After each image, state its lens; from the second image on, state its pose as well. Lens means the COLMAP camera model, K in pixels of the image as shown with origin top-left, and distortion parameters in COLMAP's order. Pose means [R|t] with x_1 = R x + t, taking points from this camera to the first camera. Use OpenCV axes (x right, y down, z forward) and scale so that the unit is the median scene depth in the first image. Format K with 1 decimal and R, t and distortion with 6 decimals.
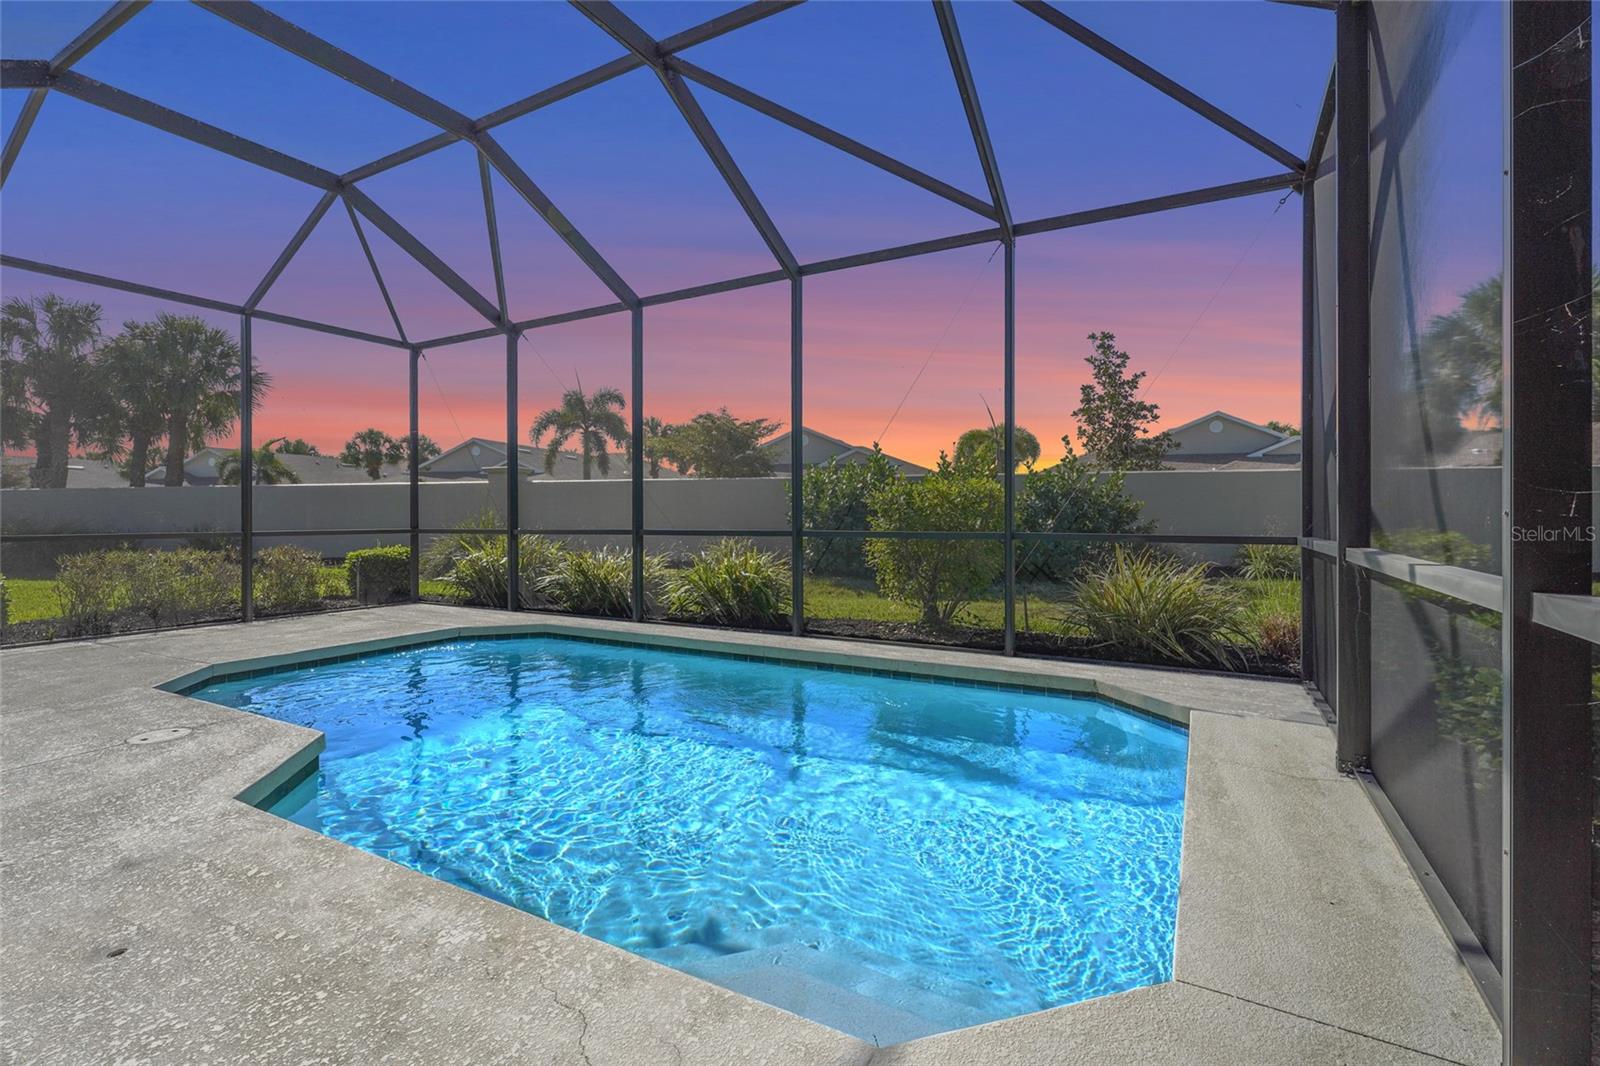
lens RADIAL K [[720.3, 0, 798.5], [0, 720.3, 522.6], [0, 0, 1]] dist [-0.001537, -0.000275]
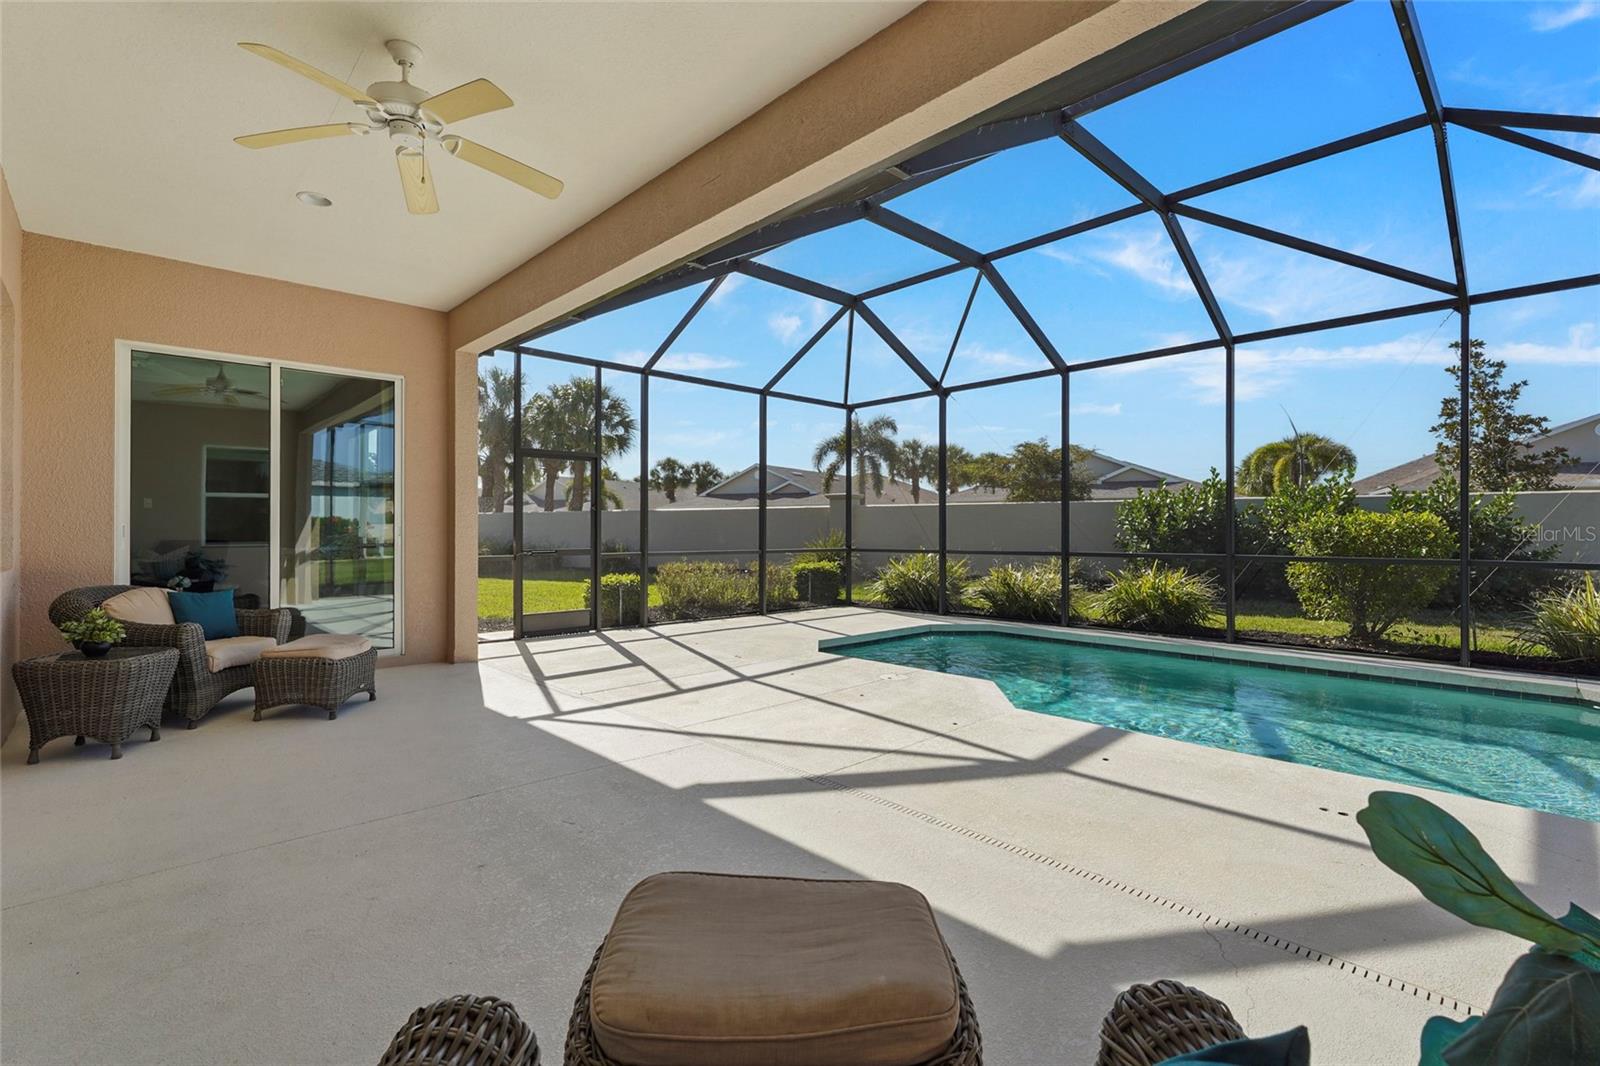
lens RADIAL K [[720.5, 0, 800.0], [0, 720.5, 533.0], [0, 0, 1]] dist [-0.001520, -0.000474]
pose [[0.954755, 0.004021, -0.297367, -0.131514], [-0.006285, 0.999958, -0.006657, -0.005300], [0.297328, 0.008225, 0.954740, -0.145070]]
